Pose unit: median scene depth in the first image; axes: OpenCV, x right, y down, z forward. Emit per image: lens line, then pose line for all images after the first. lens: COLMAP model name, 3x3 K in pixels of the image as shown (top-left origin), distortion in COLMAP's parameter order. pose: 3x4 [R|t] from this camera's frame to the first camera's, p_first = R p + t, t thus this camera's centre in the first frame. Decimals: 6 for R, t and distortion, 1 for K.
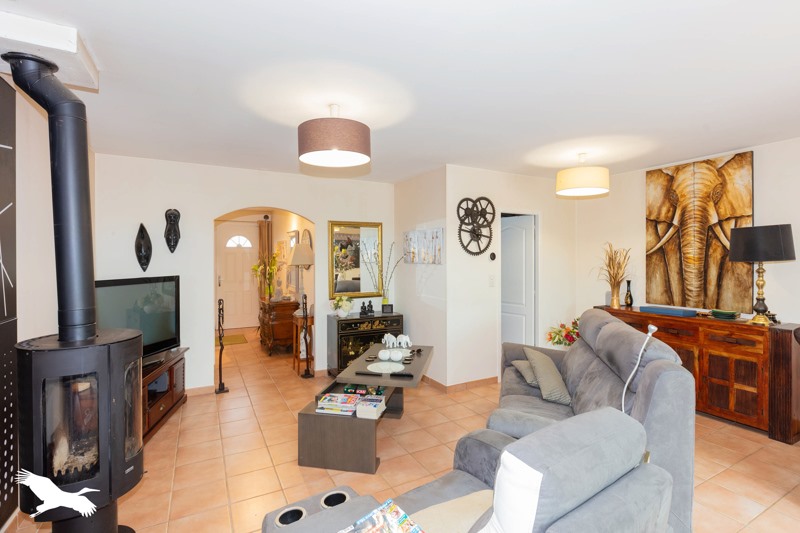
lens RADIAL K [[377.7, 0, 399.2], [0, 377.7, 263.9], [0, 0, 1]] dist [-0.001068, -0.000028]
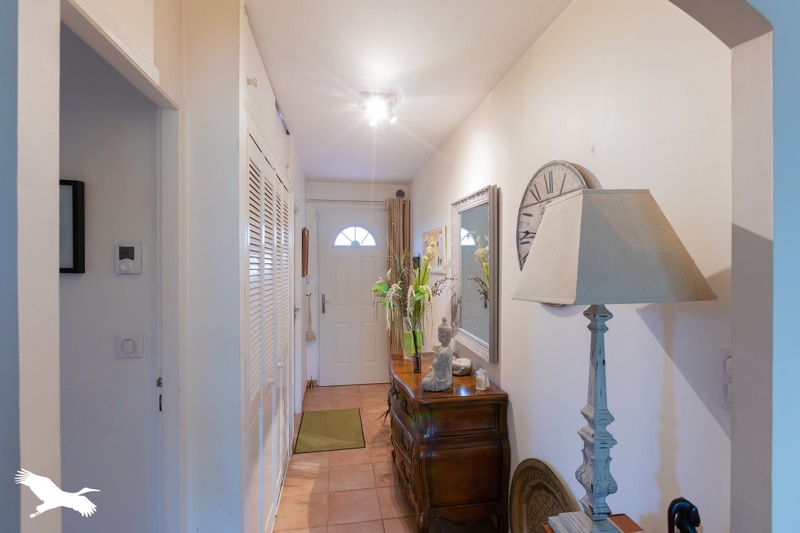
lens RADIAL K [[377.7, 0, 400.3], [0, 377.7, 266.9], [0, 0, 1]] dist [-0.001068, -0.000028]
pose [[0.950486, 0.000481, -0.310768, -0.198412], [-0.005028, 0.999892, -0.013829, -0.006112], [0.310727, 0.014706, 0.950385, 0.522896]]
